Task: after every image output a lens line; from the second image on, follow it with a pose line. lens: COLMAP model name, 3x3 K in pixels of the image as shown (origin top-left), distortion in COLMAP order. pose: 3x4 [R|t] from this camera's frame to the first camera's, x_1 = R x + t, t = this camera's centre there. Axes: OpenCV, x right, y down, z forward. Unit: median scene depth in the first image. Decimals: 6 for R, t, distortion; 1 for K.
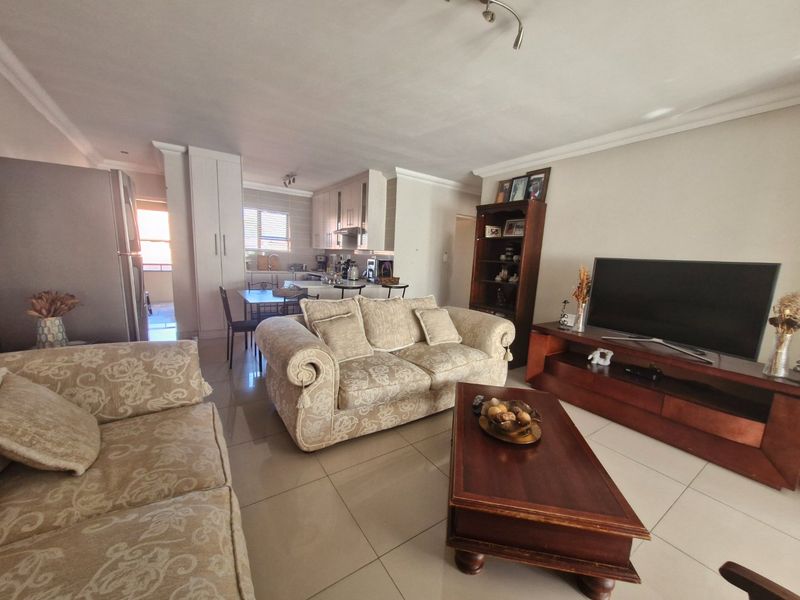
lens RADIAL K [[316.2, 0, 407.2], [0, 316.2, 304.4], [0, 0, 1]] dist [0.002643, -0.000626]
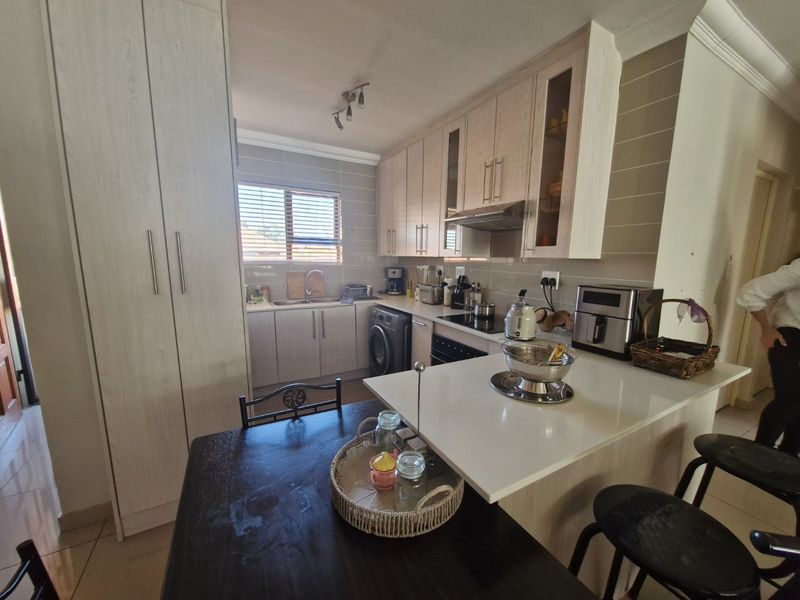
lens RADIAL K [[316.2, 0, 406.5], [0, 316.2, 304.3], [0, 0, 1]] dist [0.002643, -0.000626]
pose [[0.994917, -0.020814, -0.098521, -0.536038], [0.020713, 0.999783, -0.002043, -0.239632], [0.098542, -0.000009, 0.995133, 1.195942]]
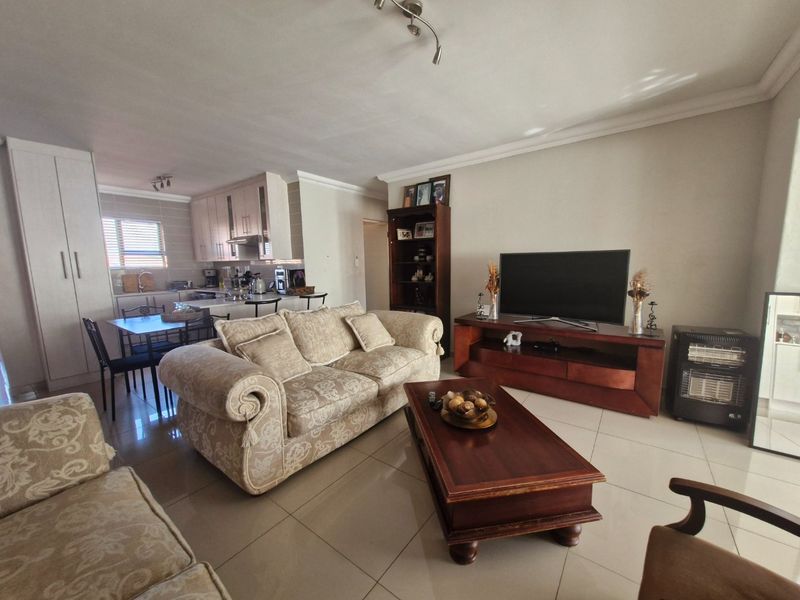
lens RADIAL K [[316.2, 0, 405.4], [0, 316.2, 302.5], [0, 0, 1]] dist [0.002643, -0.000626]
pose [[0.944972, -0.105981, 0.309509, -0.114768], [0.111633, 0.993749, -0.000553, -0.009817], [-0.307516, 0.035074, 0.950896, 0.025049]]
